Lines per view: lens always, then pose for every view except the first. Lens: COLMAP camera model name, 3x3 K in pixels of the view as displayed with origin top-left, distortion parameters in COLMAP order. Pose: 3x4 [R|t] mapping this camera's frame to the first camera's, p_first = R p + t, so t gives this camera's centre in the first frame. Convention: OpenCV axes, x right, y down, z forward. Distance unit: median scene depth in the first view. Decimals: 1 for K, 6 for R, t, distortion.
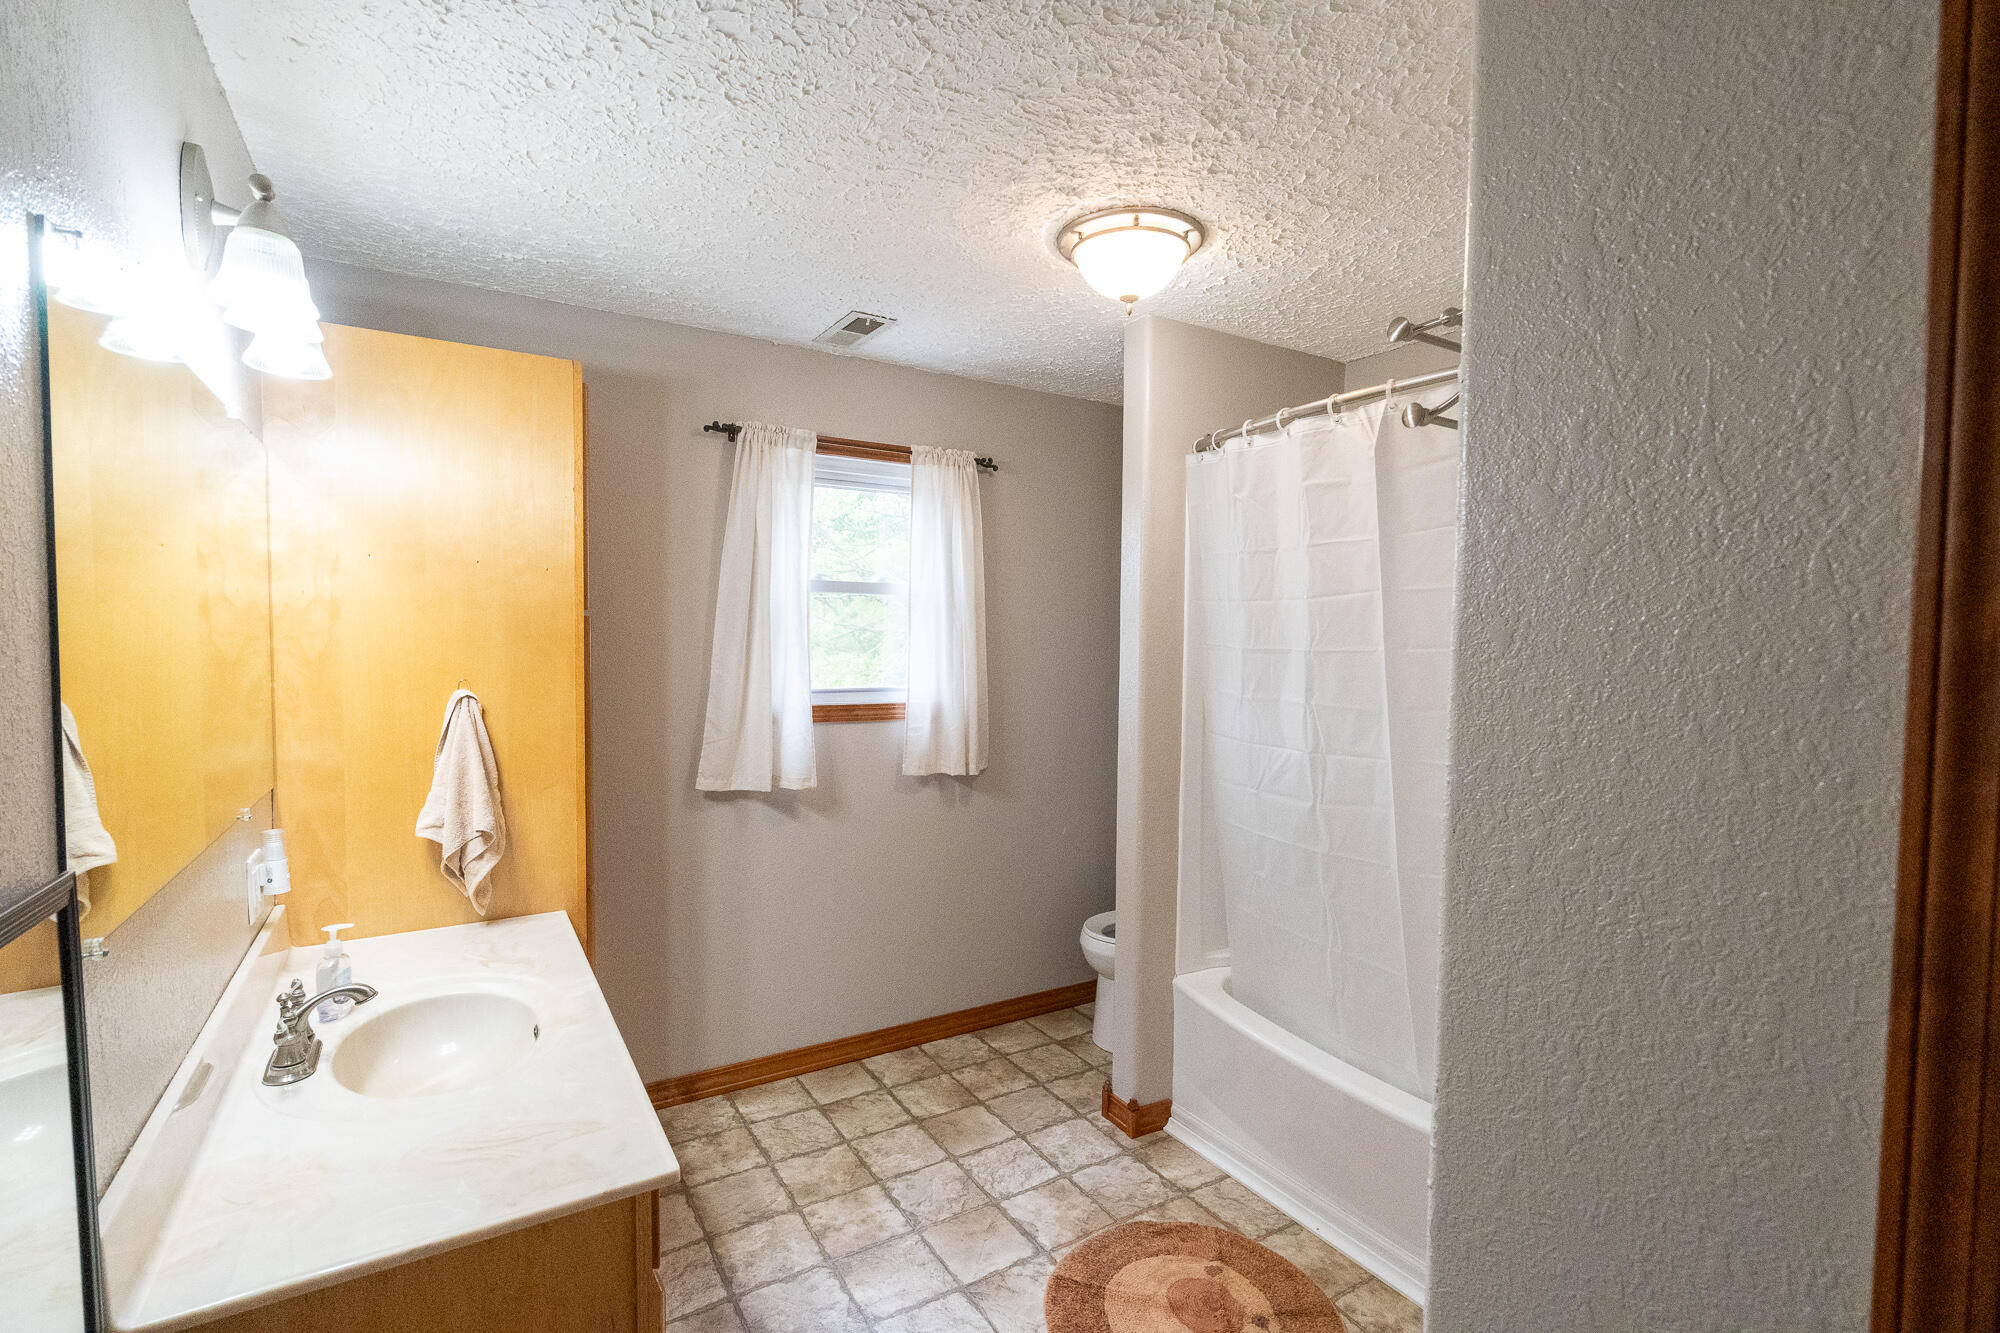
lens RADIAL K [[913.6, 0, 1000.9], [0, 913.6, 668.5], [0, 0, 1]] dist [0.002284, 0.001318]
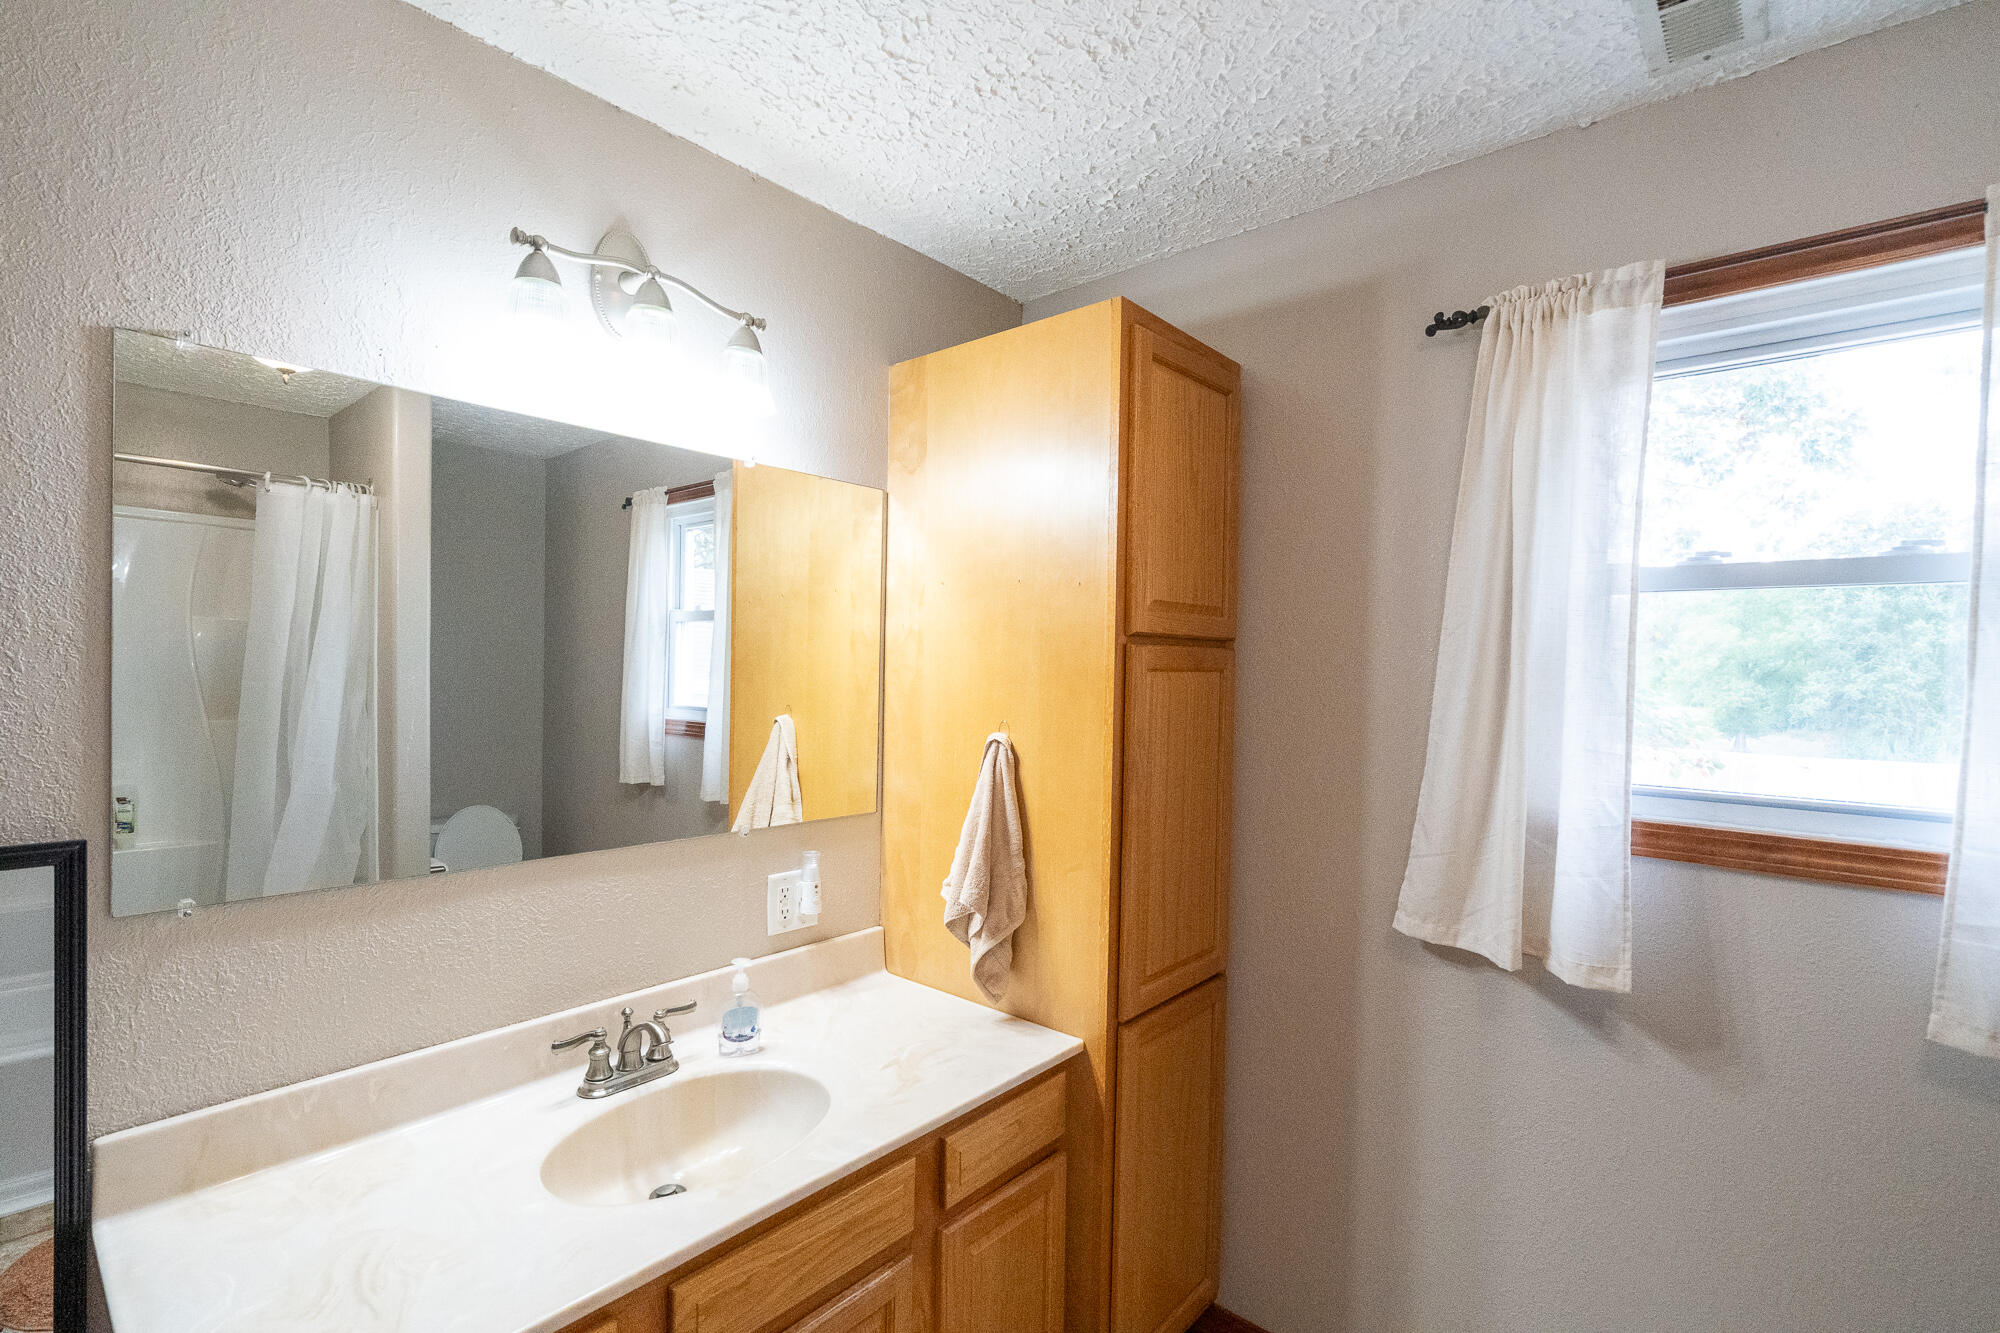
lens RADIAL K [[913.6, 0, 998.0], [0, 913.6, 681.1], [0, 0, 1]] dist [0.002284, 0.001318]
pose [[0.299895, 0.011761, -0.953900, 0.158763], [-0.053127, 0.998578, -0.004391, -0.015266], [0.952492, 0.051995, 0.300094, 0.531167]]
